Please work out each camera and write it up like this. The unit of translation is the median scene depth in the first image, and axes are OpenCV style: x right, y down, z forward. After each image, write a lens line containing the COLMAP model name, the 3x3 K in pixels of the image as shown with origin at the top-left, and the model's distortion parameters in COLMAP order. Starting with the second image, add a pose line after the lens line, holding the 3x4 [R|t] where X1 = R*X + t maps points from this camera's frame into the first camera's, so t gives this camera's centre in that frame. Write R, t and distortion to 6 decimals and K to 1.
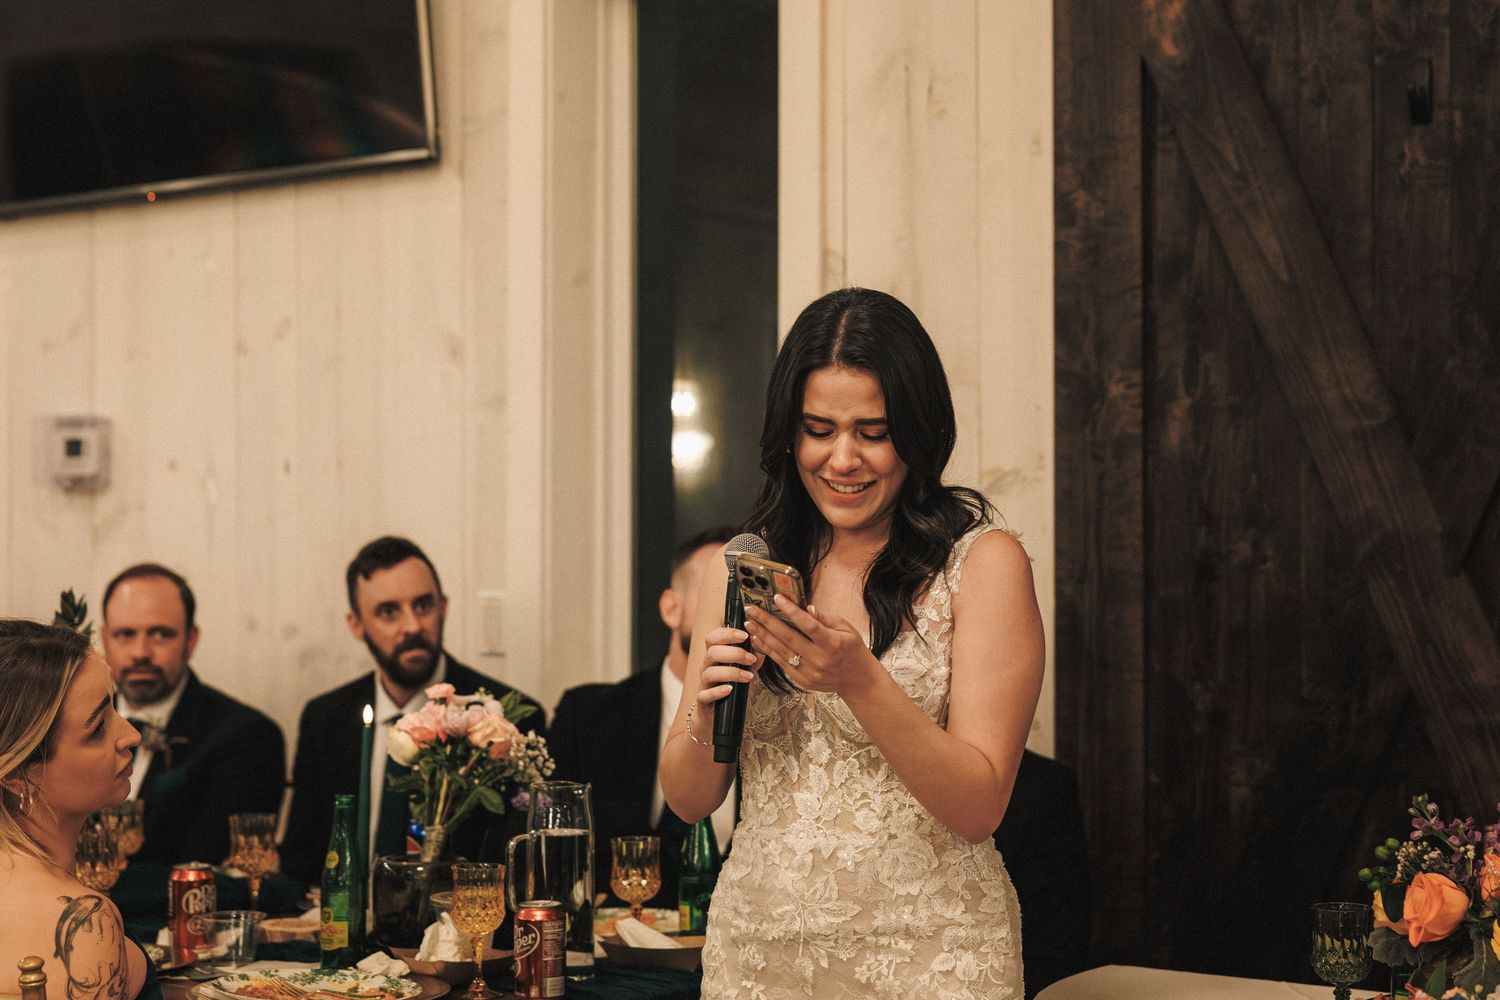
lens RADIAL K [[2764.2, 0, 750.0], [0, 2764.2, 500.0], [0, 0, 1]] dist [0.006414, 0.089345]
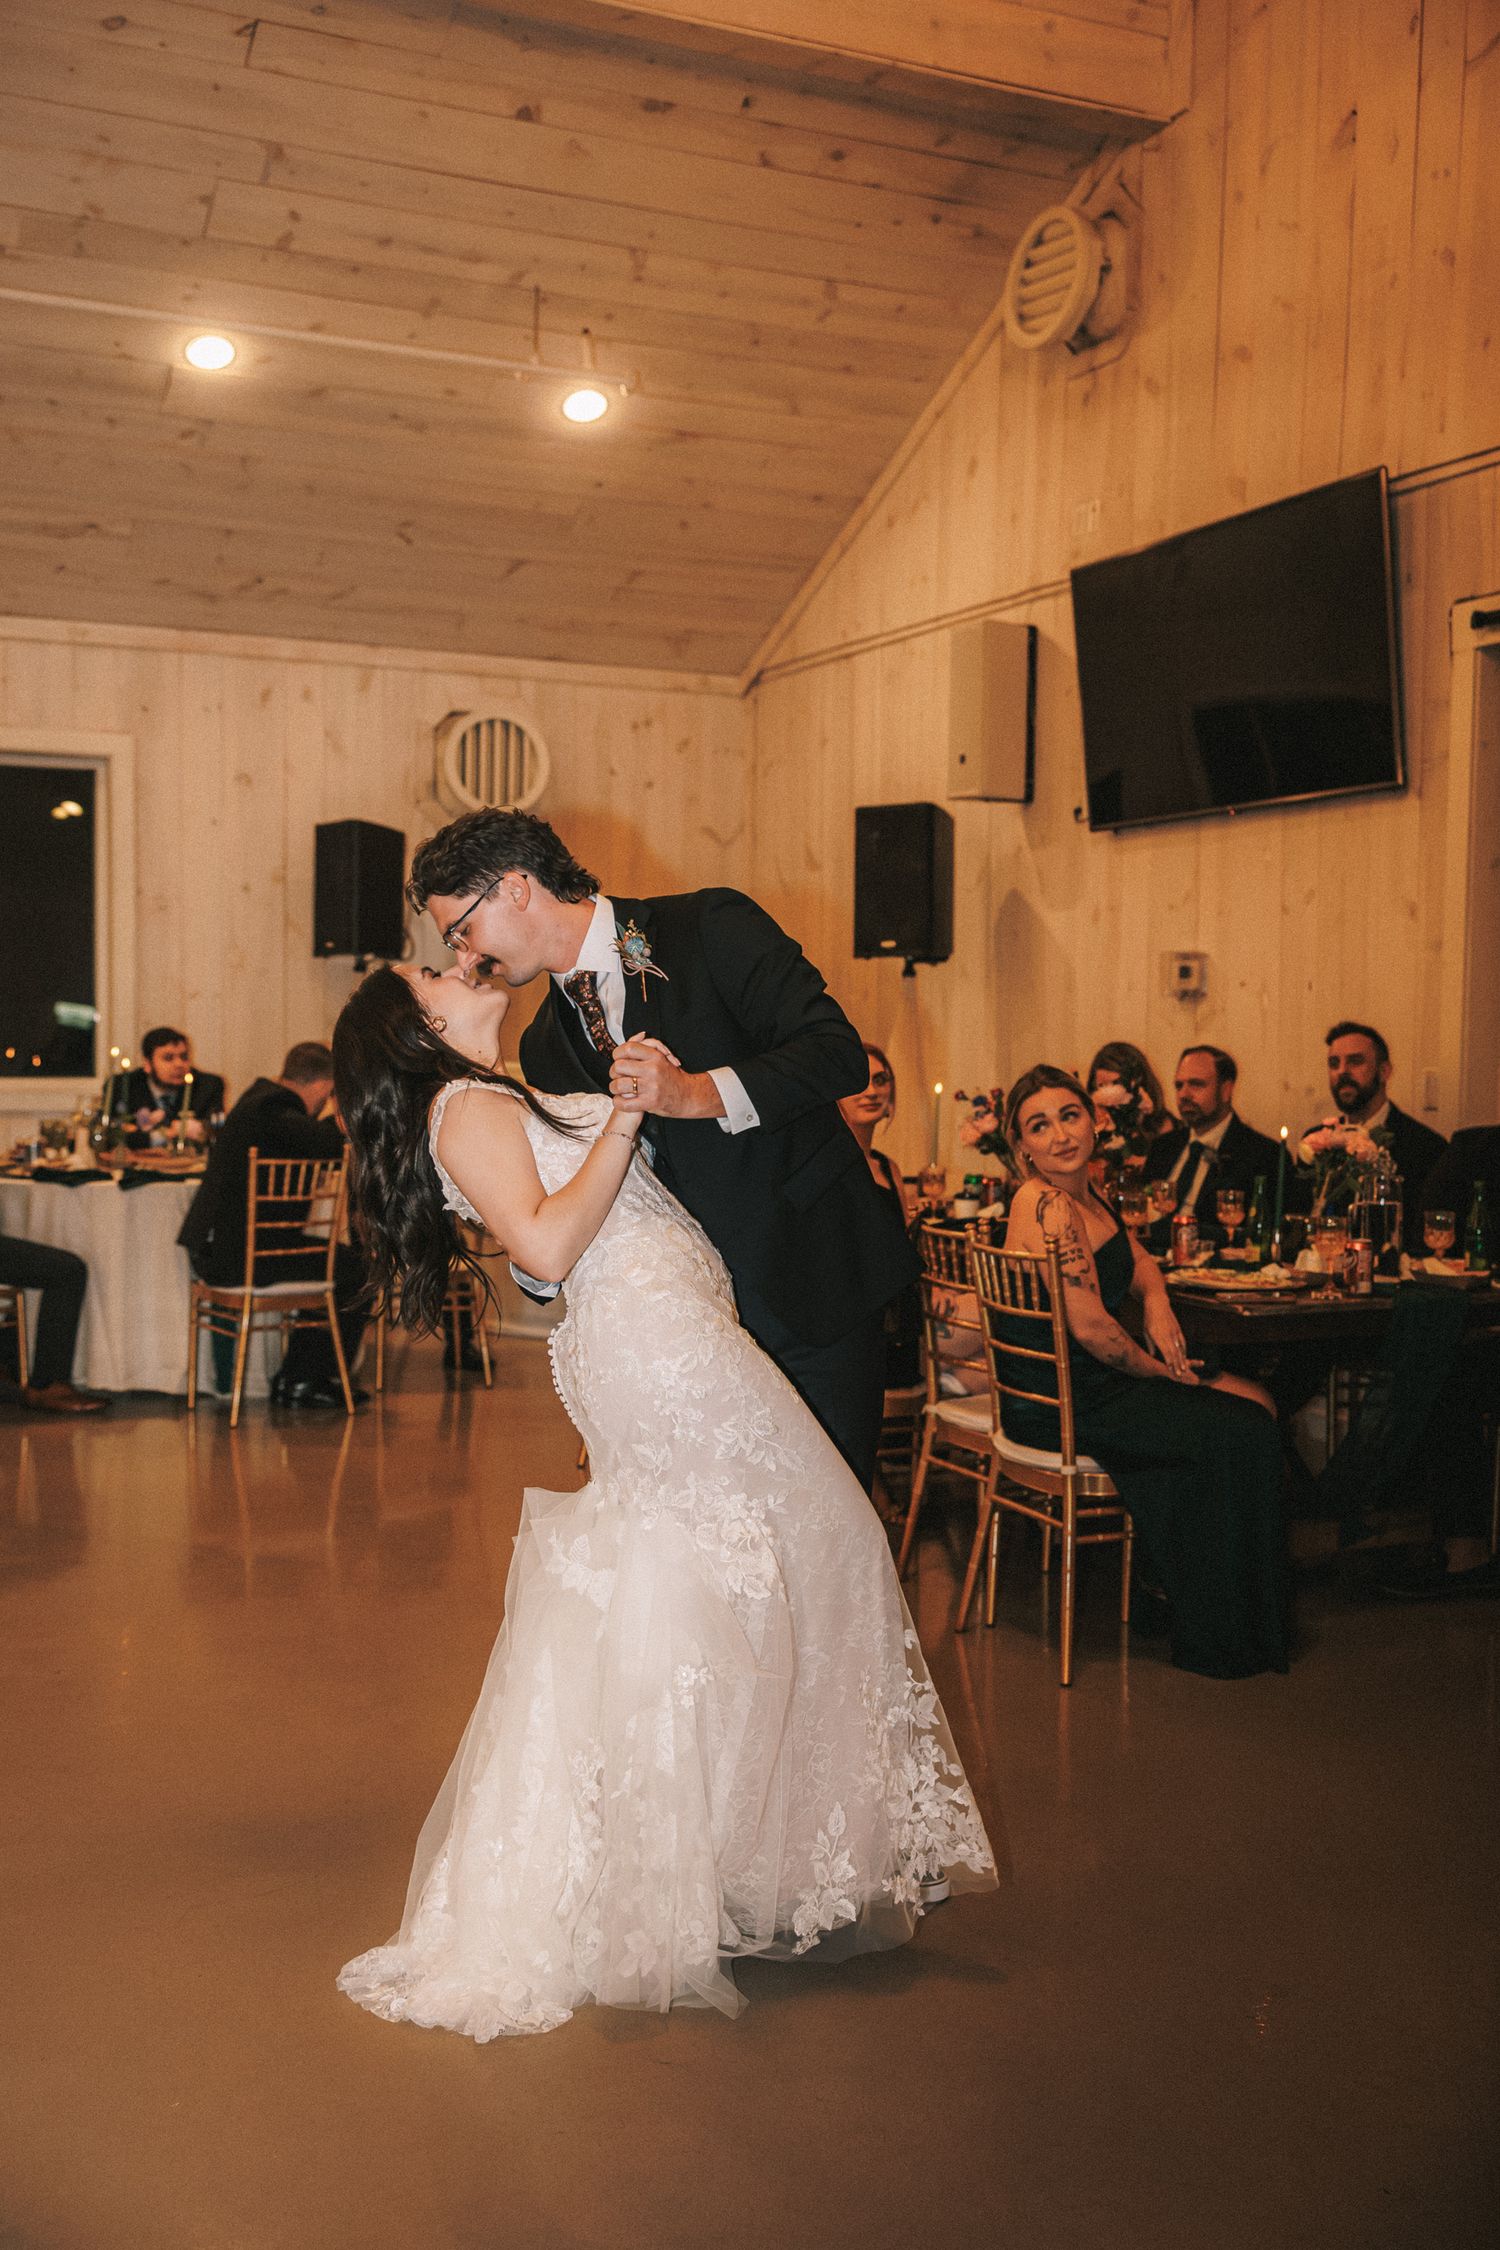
lens RADIAL K [[2389.6, 0, 750.0], [0, 2389.6, 1125.0], [0, 0, 1]] dist [-0.006942, 0.003697]
pose [[0.878873, 0.038577, -0.475493, 0.206841], [-0.014578, 0.998431, 0.054058, -0.002010], [0.476832, -0.040578, 0.878057, -0.349261]]
